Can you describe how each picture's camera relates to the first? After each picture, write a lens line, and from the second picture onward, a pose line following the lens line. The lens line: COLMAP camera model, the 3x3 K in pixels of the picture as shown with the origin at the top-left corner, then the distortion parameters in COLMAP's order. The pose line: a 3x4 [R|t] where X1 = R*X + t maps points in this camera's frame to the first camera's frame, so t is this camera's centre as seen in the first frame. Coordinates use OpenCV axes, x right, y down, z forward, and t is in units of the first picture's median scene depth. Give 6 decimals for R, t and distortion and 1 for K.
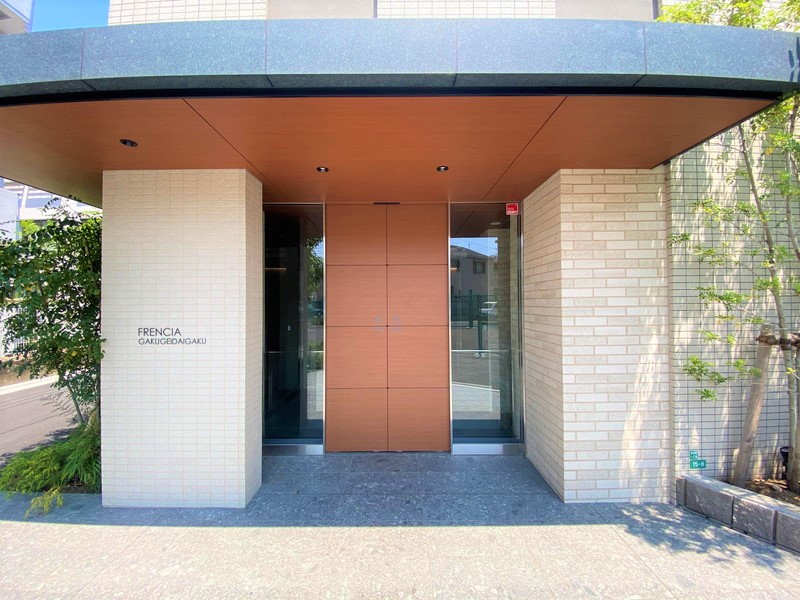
lens RADIAL K [[323.6, 0, 402.6], [0, 323.6, 297.7], [0, 0, 1]] dist [-0.015481, -0.004970]
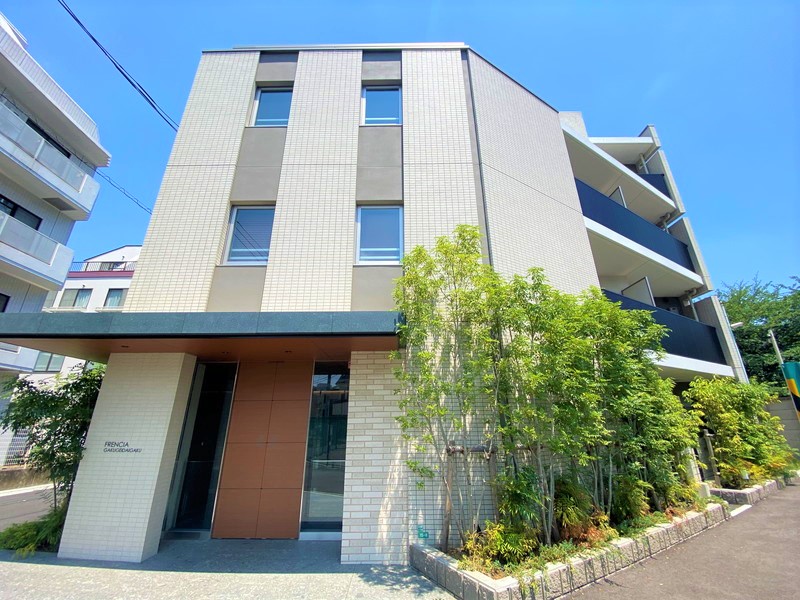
lens RADIAL K [[323.6, 0, 399.0], [0, 323.6, 295.1], [0, 0, 1]] dist [-0.015481, -0.004970]
pose [[0.999911, -0.011107, -0.007371, 0.838989], [0.007957, 0.940953, -0.338442, -0.068045], [0.010695, 0.338354, 0.940958, -0.934195]]
